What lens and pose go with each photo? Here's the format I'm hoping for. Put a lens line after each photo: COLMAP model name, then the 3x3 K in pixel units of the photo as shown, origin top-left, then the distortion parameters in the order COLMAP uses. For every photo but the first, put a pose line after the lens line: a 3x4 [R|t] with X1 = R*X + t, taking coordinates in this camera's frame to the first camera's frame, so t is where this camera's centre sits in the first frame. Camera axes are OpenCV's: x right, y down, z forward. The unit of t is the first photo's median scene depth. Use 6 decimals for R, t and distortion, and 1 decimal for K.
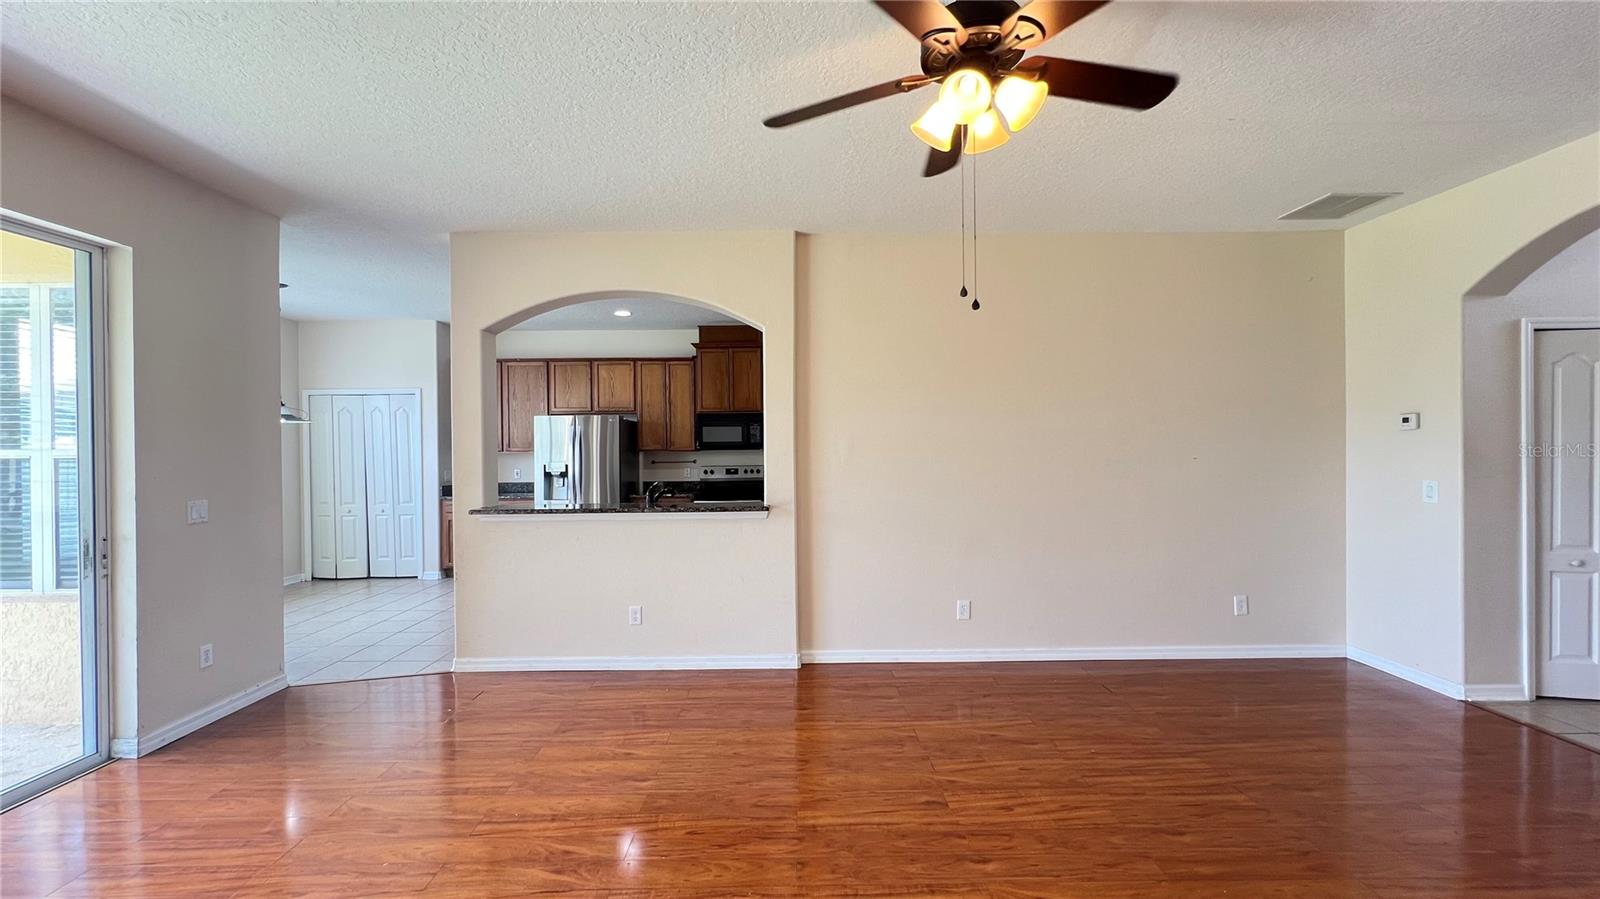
lens RADIAL K [[636.5, 0, 790.8], [0, 636.5, 447.6], [0, 0, 1]] dist [-0.000788, 0.000076]
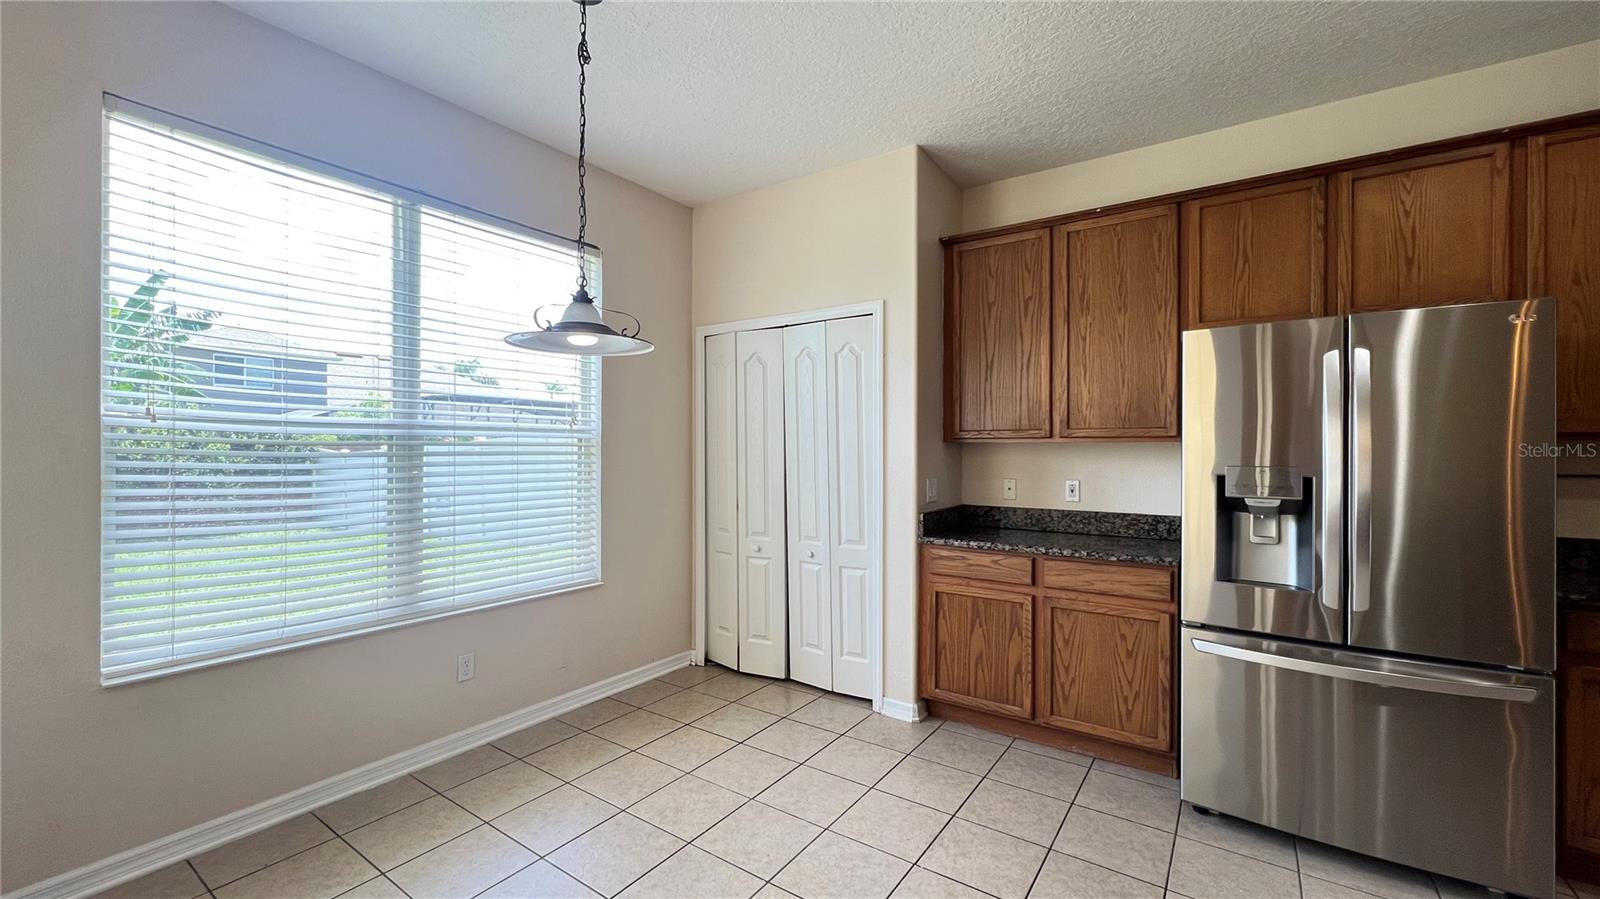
lens RADIAL K [[636.5, 0, 796.0], [0, 636.5, 453.6], [0, 0, 1]] dist [-0.000788, 0.000076]
pose [[0.816618, 0.015076, -0.576982, -0.363536], [-0.014087, 0.999882, 0.006189, 0.016903], [0.577007, 0.003074, 0.816733, 0.583271]]
